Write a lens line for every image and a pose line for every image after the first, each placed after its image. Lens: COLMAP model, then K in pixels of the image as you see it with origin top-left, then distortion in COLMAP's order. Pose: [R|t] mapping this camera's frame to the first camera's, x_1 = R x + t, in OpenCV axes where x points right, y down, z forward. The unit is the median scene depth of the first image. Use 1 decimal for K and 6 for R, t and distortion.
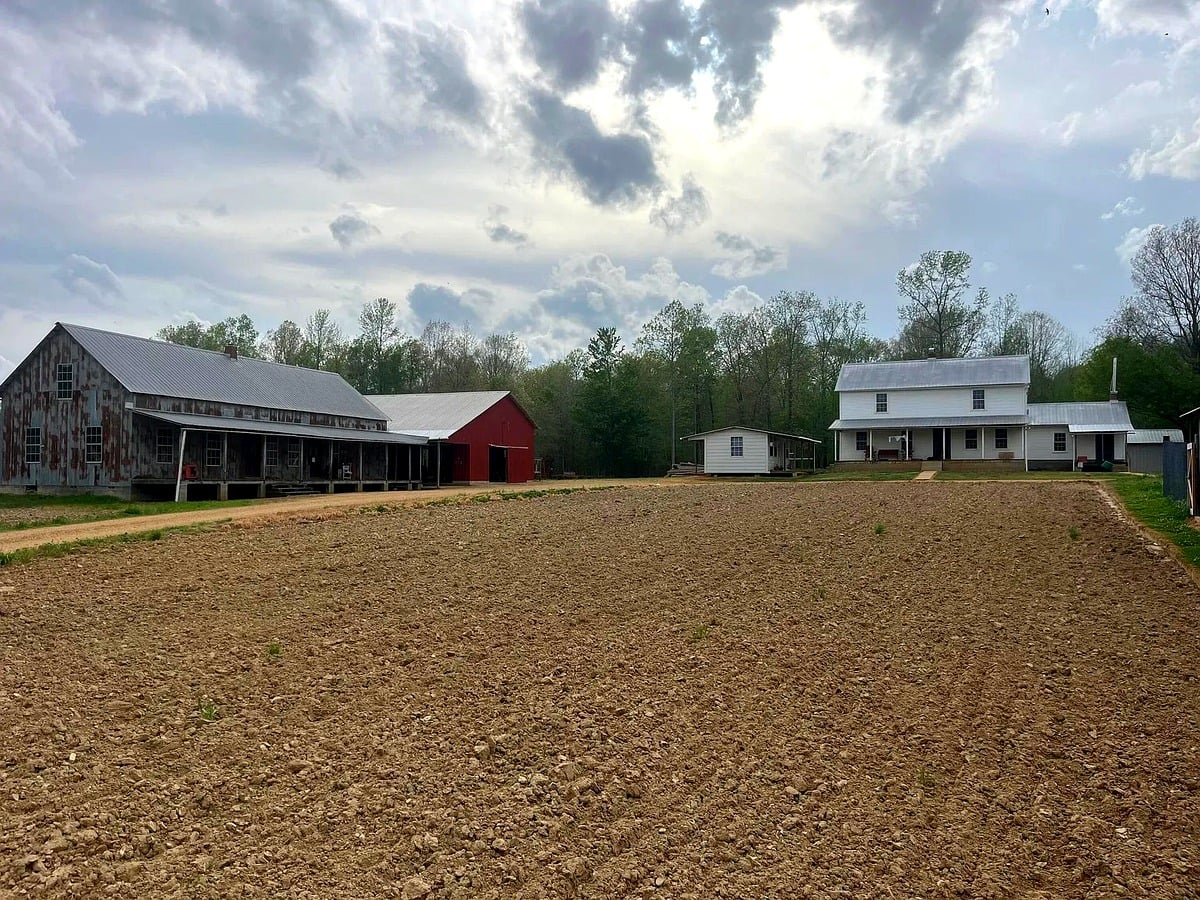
lens RADIAL K [[904.7, 0, 600.0], [0, 904.7, 450.0], [0, 0, 1]] dist [0.079623, -0.114404]
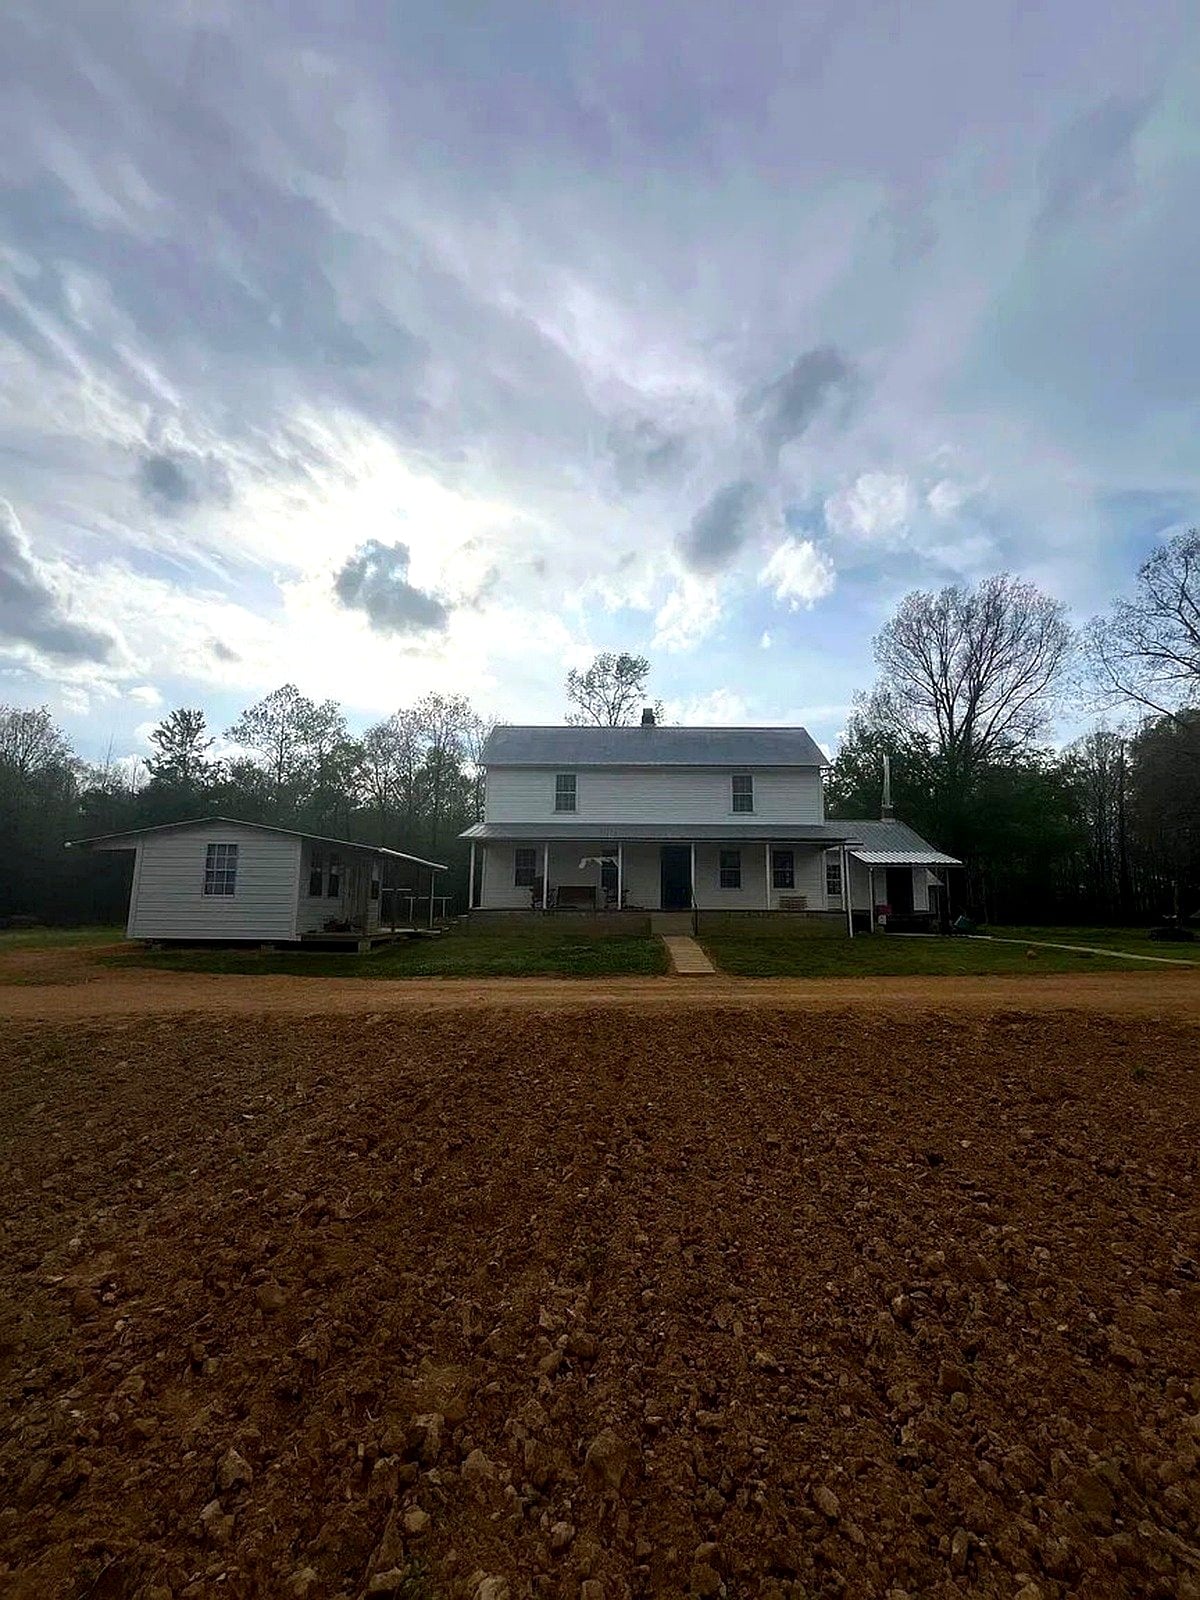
lens RADIAL K [[656.3, 0, 576.3], [0, 656.3, 806.6], [0, 0, 1]] dist [0.000111, 0.000188]
pose [[0.931389, 0.065524, 0.358081, 0.185161], [-0.022332, 0.992099, -0.123454, 0.000665], [-0.363341, 0.106988, 0.925493, 0.663343]]
